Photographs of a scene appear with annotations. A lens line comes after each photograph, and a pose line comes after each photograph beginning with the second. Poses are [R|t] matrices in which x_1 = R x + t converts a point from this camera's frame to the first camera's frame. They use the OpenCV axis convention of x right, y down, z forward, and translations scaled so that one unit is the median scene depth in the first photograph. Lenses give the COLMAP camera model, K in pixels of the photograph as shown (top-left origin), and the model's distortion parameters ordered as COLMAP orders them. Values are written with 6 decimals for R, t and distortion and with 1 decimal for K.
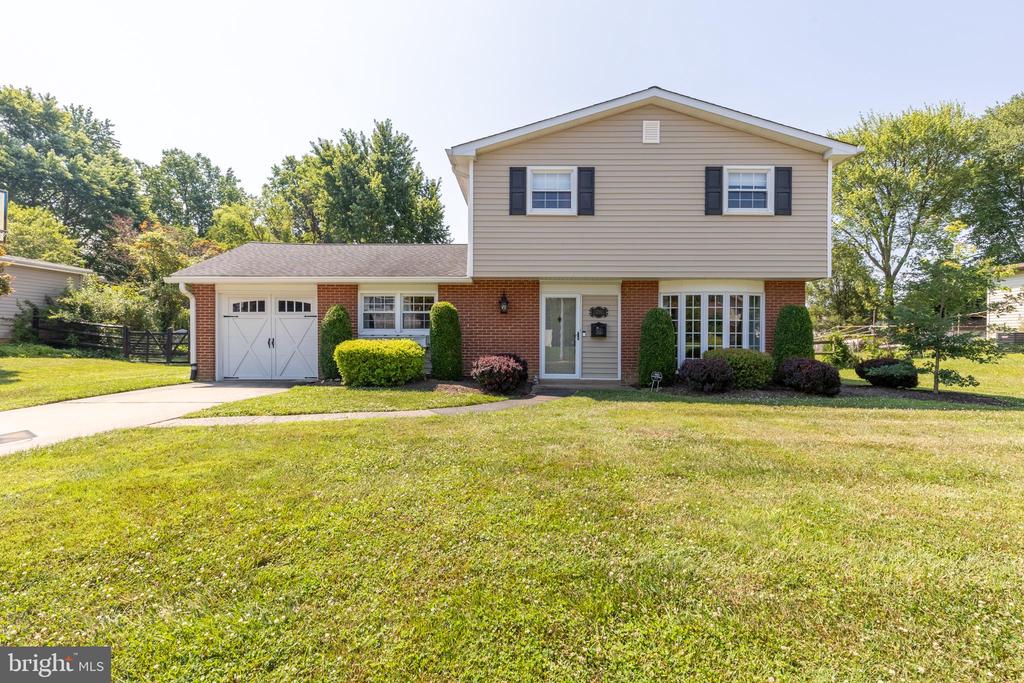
lens RADIAL K [[478.3, 0, 512.0], [0, 478.3, 349.8], [0, 0, 1]] dist [-0.013543, -0.000215]
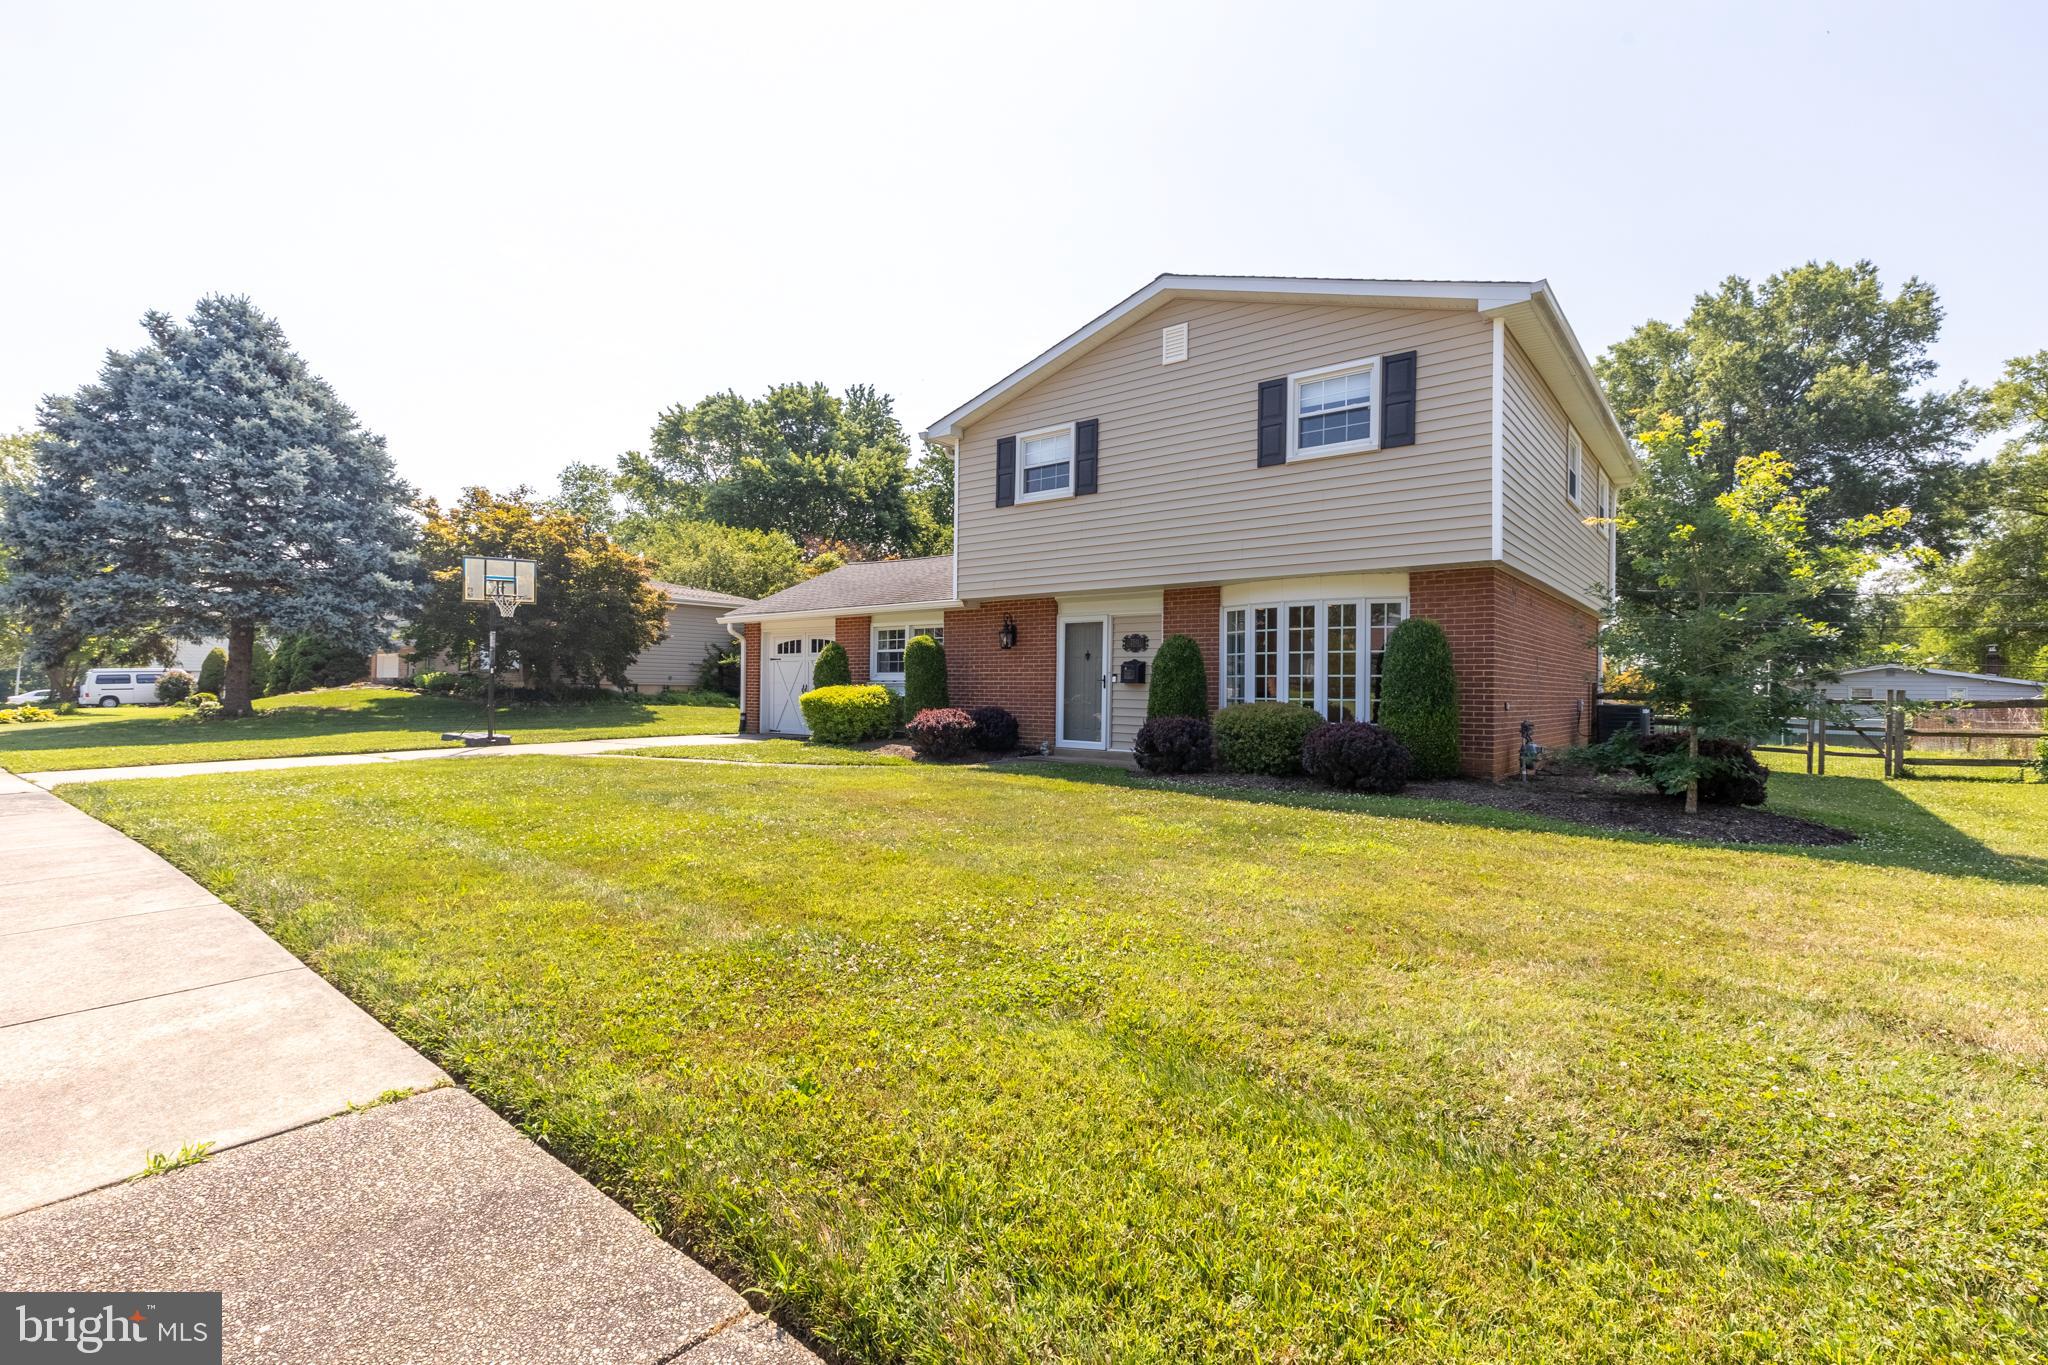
lens RADIAL K [[913.2, 0, 1031.3], [0, 913.2, 684.1], [0, 0, 1]] dist [0.000112, 0.000362]
pose [[0.796385, -0.000056, -0.604791, 0.819311], [-0.016957, 0.999605, -0.022422, 0.003325], [0.604553, 0.028112, 0.796069, -0.021001]]
